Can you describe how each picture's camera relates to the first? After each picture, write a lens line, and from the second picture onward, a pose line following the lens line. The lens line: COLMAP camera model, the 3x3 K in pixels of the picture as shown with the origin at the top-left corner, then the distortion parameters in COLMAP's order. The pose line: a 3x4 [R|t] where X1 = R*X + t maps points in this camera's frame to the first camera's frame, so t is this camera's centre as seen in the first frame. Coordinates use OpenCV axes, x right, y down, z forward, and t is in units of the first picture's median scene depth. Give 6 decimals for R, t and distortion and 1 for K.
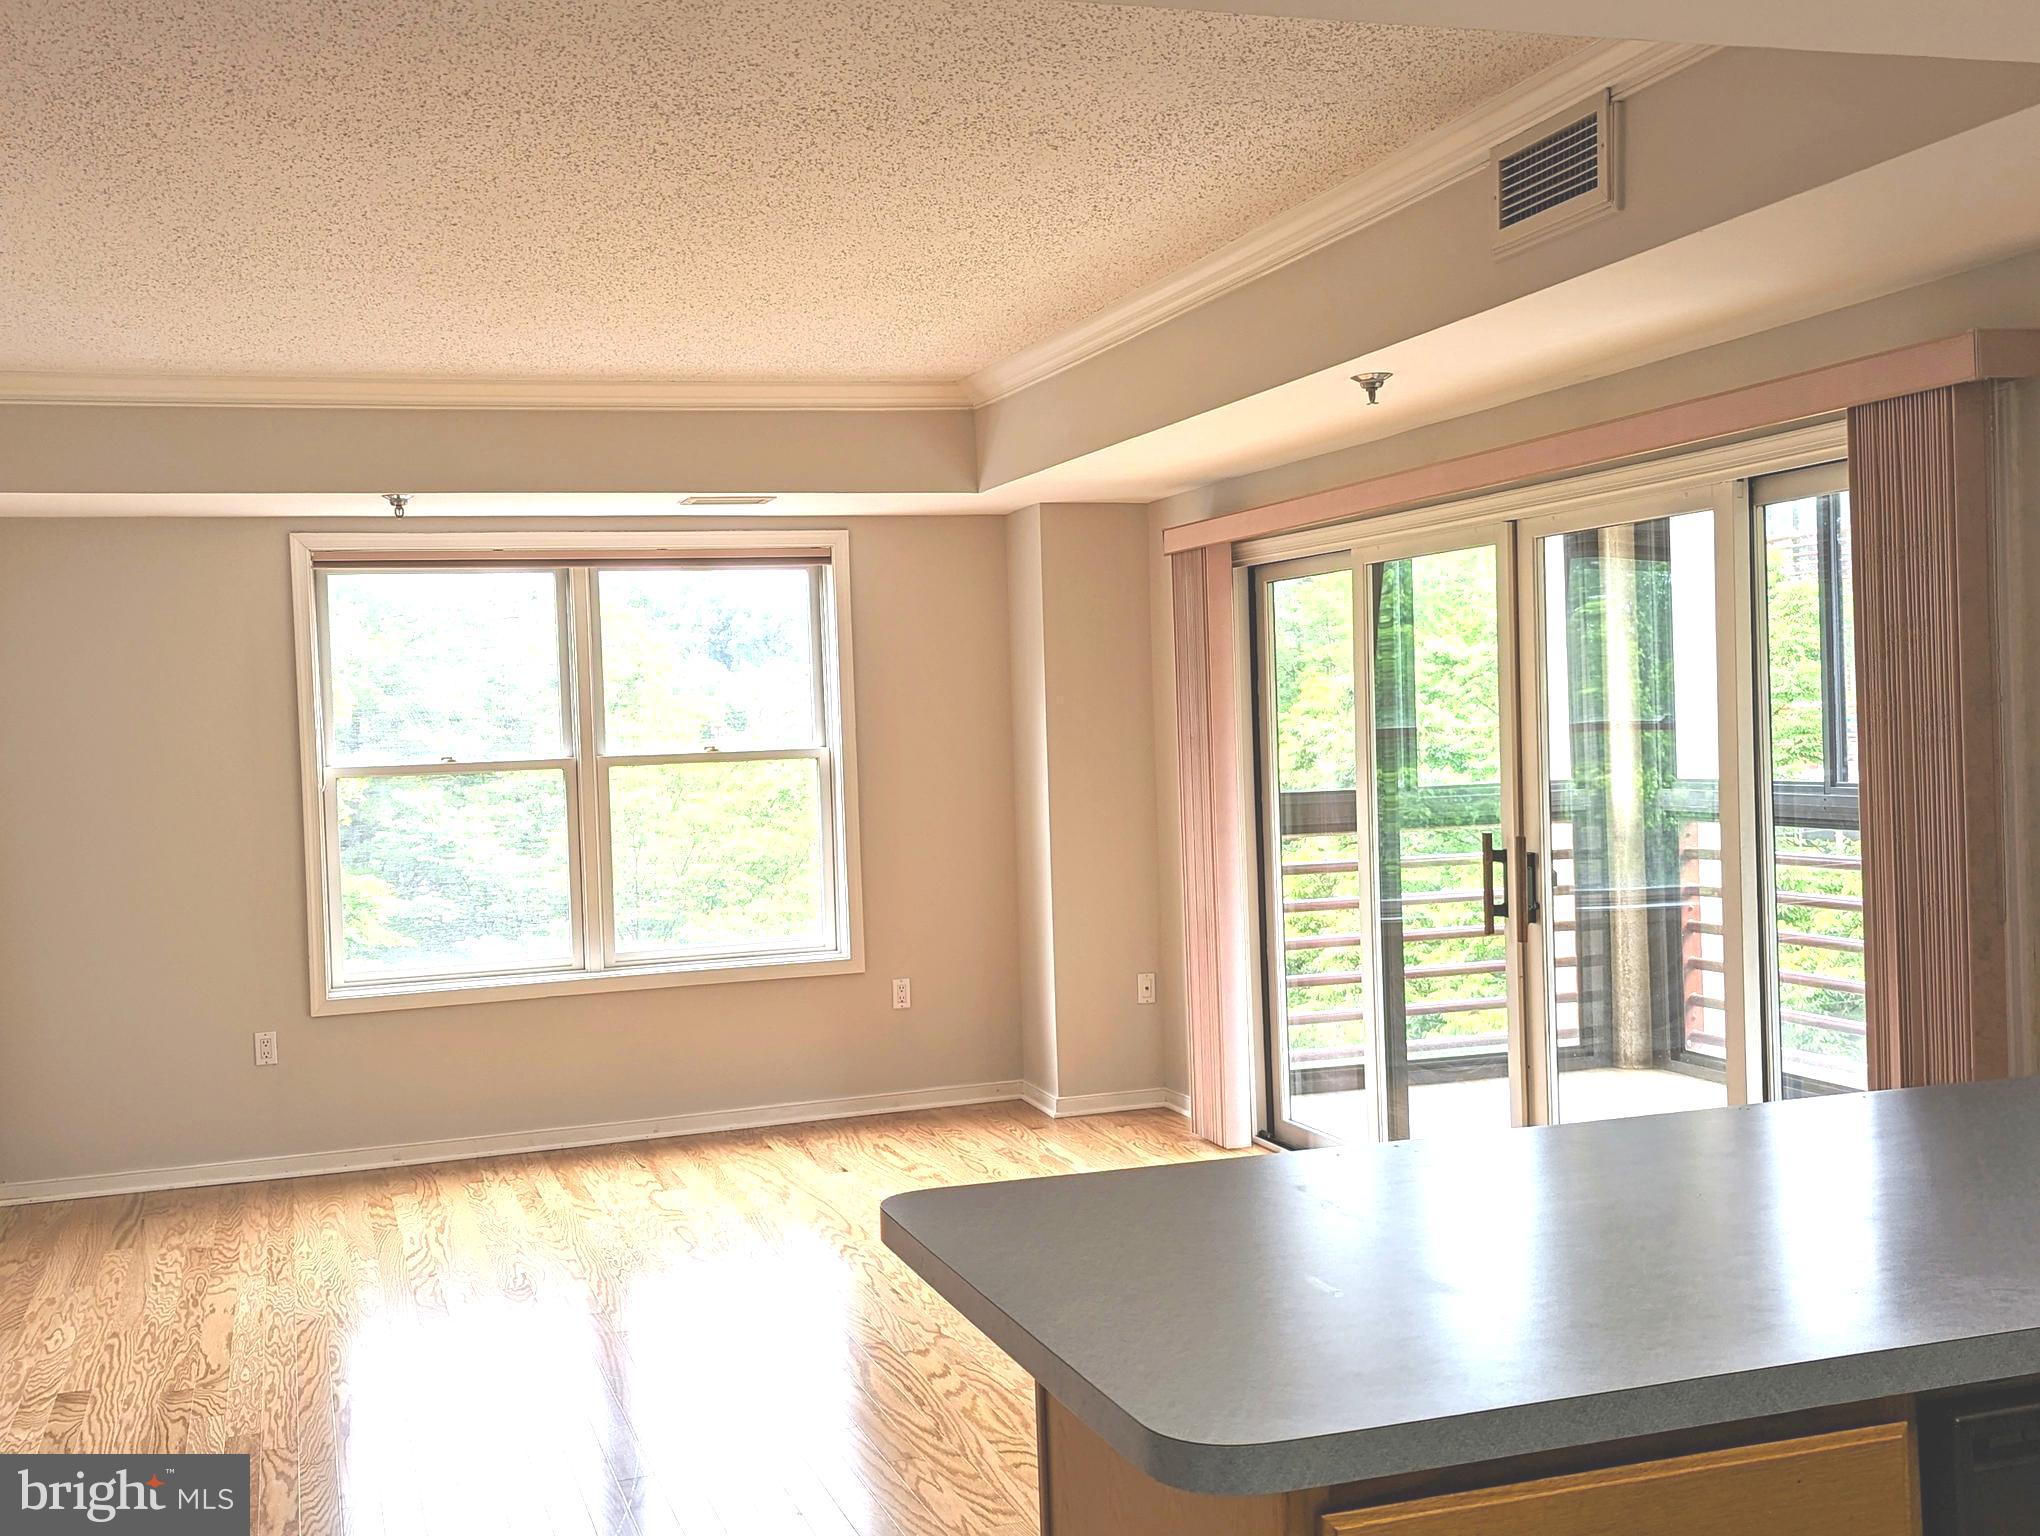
lens RADIAL K [[2161.1, 0, 990.7], [0, 2161.1, 779.3], [0, 0, 1]] dist [0.145242, -0.366655]
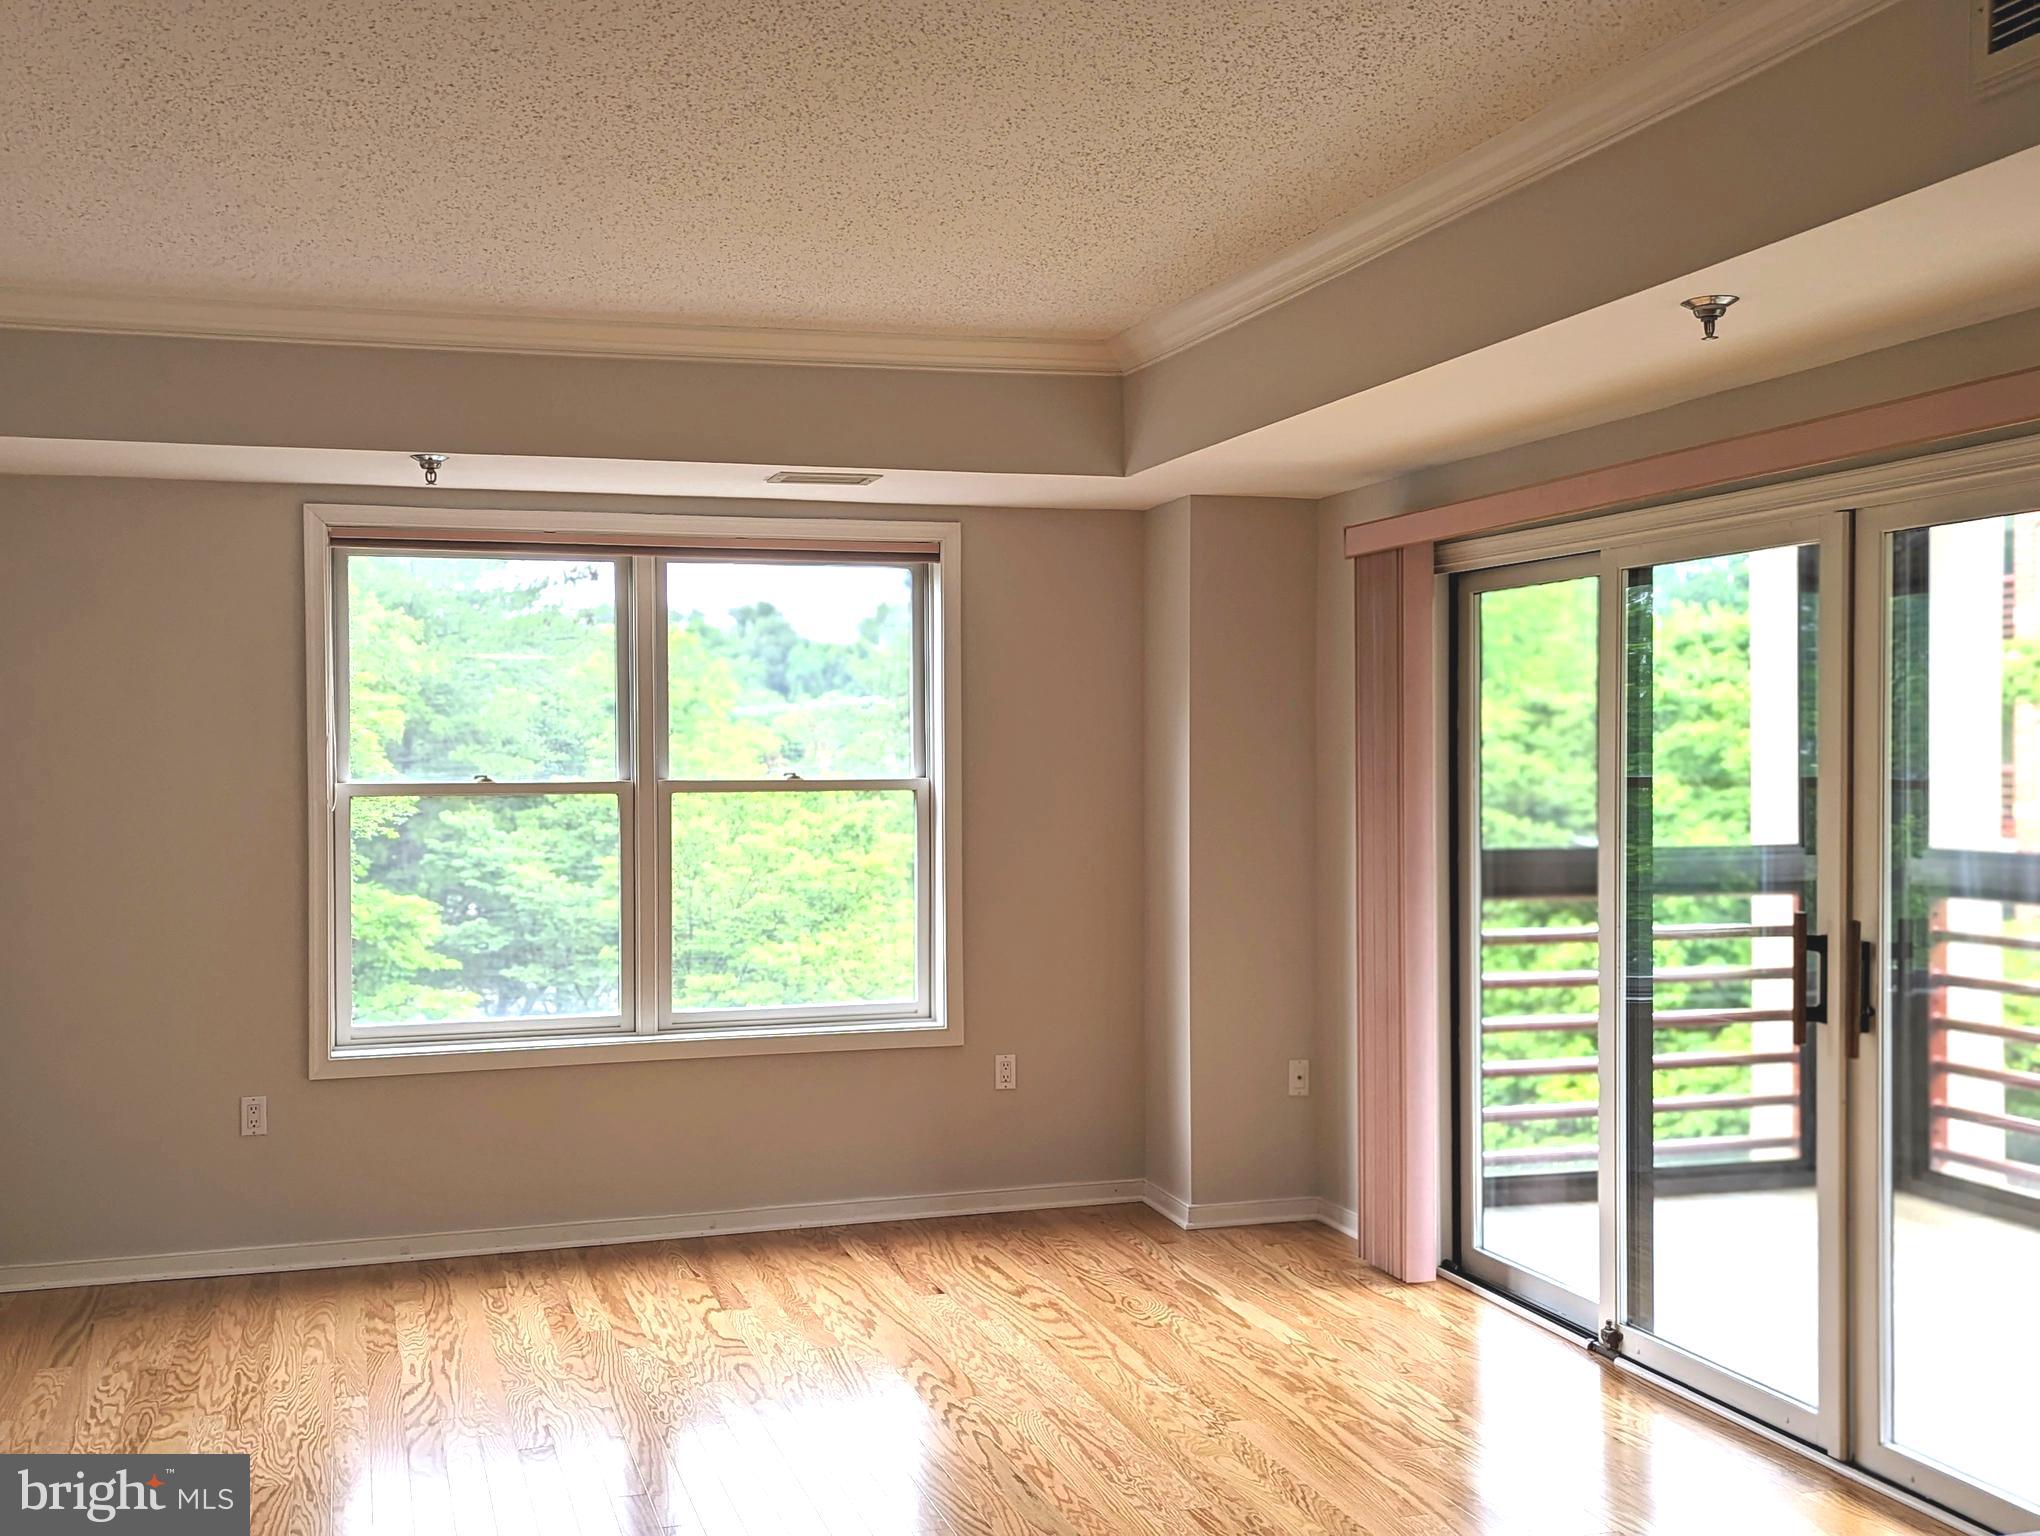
lens RADIAL K [[2156.6, 0, 982.0], [0, 2156.6, 796.1], [0, 0, 1]] dist [0.144573, -0.282025]
pose [[0.999132, 0.031229, -0.027565, -0.034157], [-0.031506, 0.999457, -0.009662, -0.000275], [0.027248, 0.010522, 0.999573, 0.172921]]
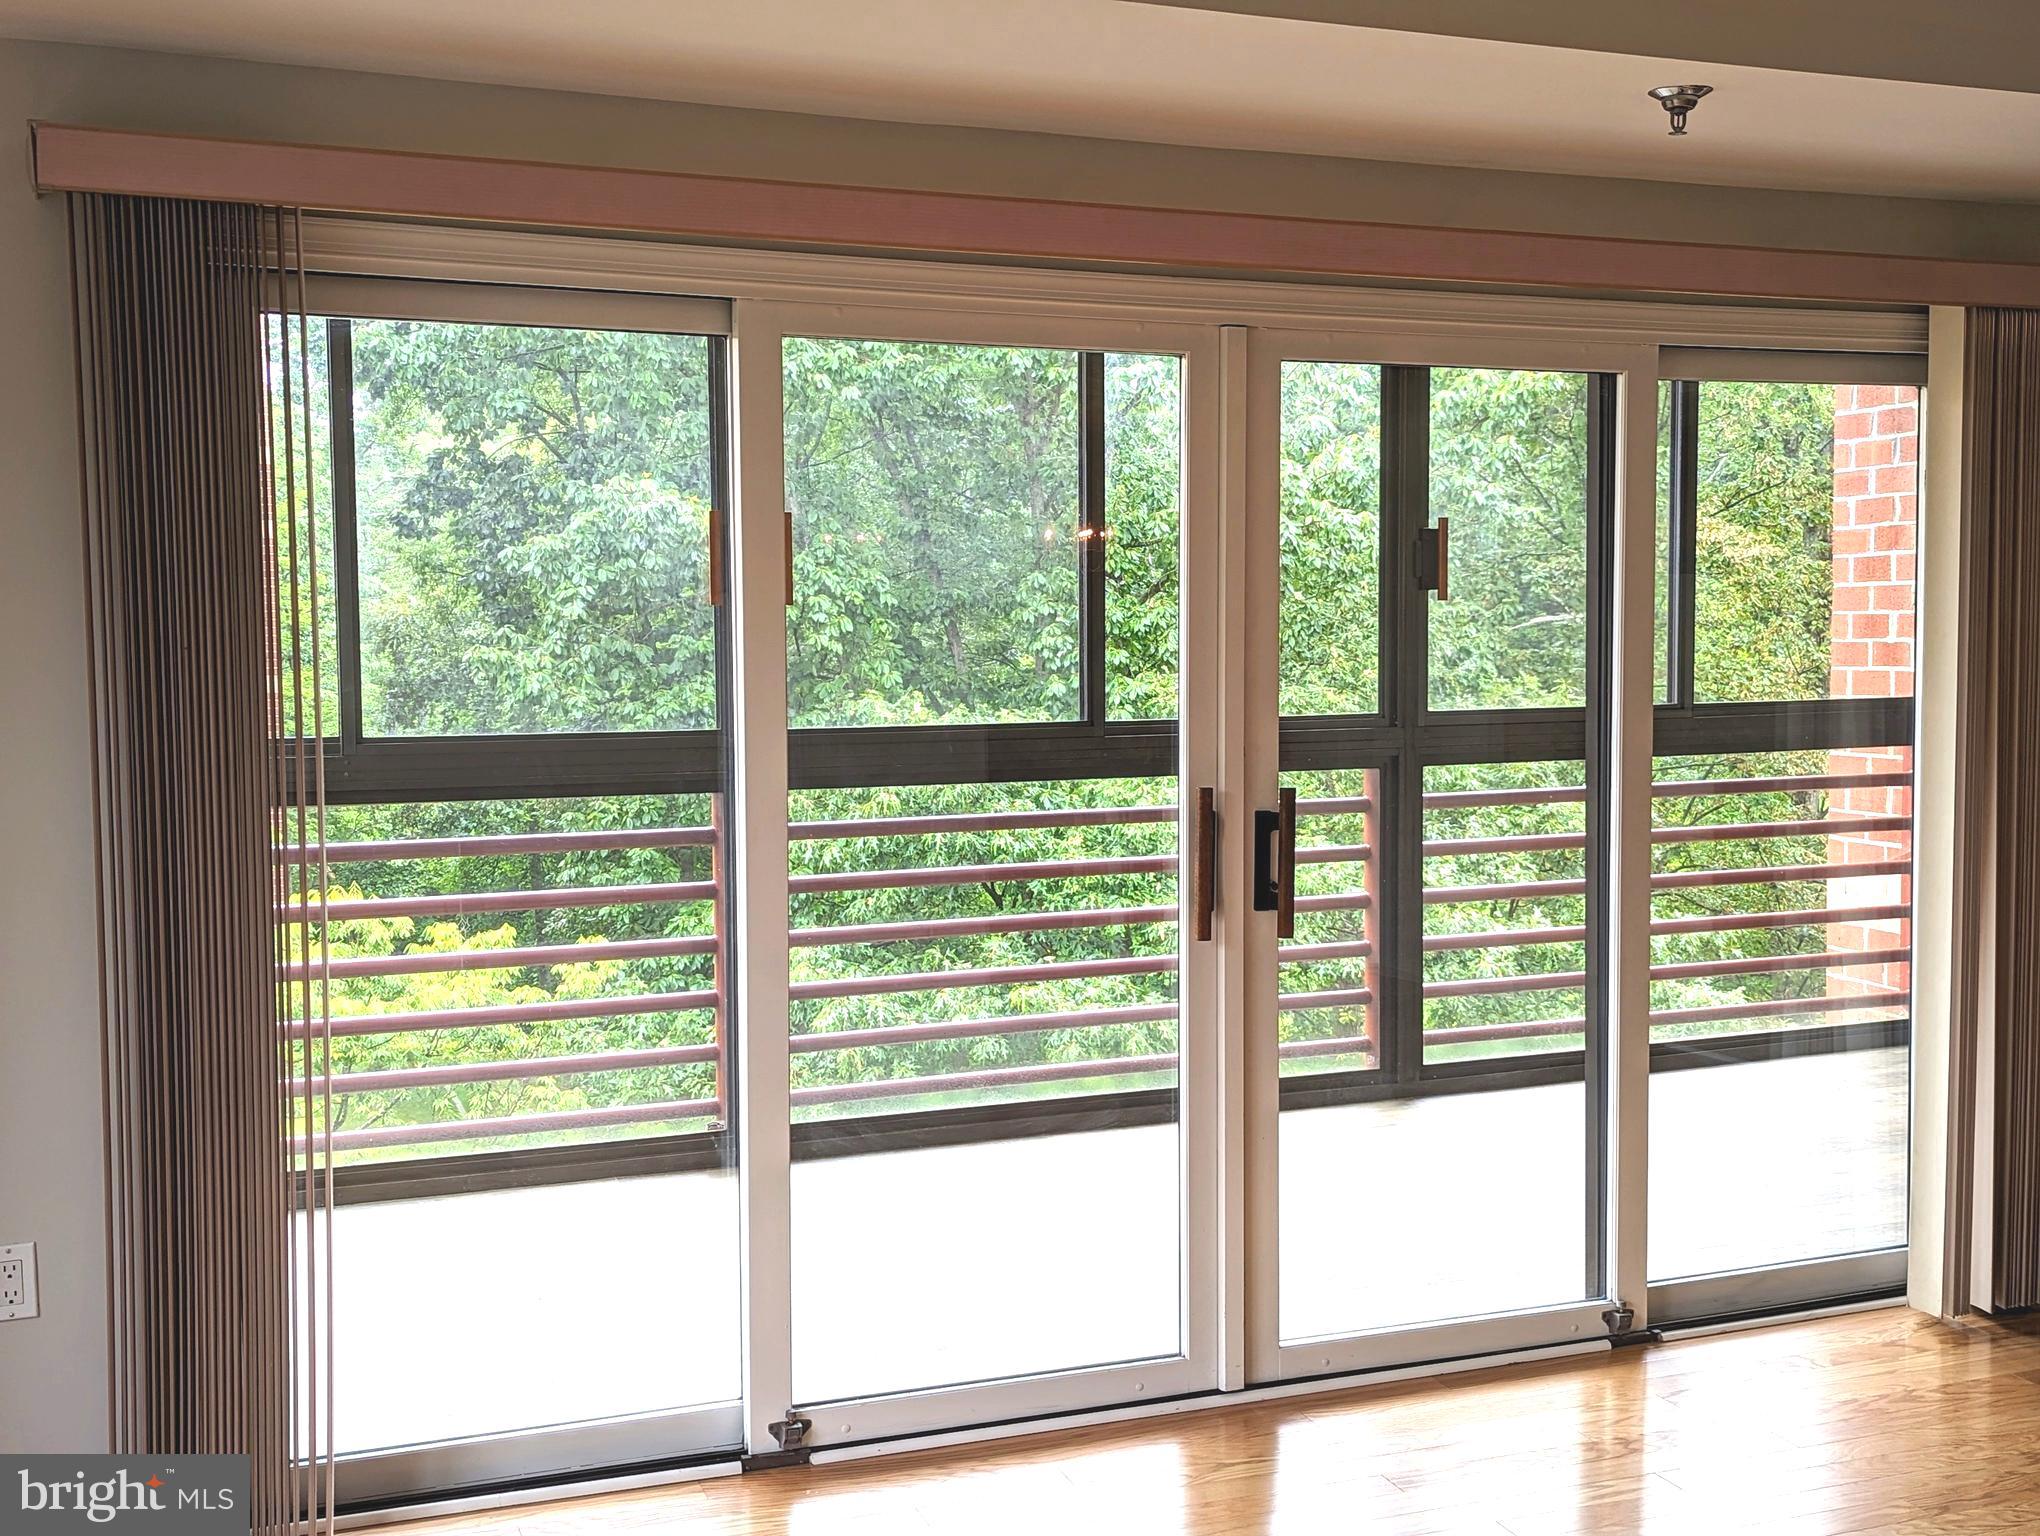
lens RADIAL K [[2265.6, 0, 1020.0], [0, 2265.6, 768.0], [0, 0, 1]] dist [0.148451, -0.015353]
pose [[-0.062429, -0.026551, 0.997696, -0.378115], [0.037781, 0.998867, 0.028947, -0.002842], [-0.997334, 0.039501, -0.061356, 0.891894]]
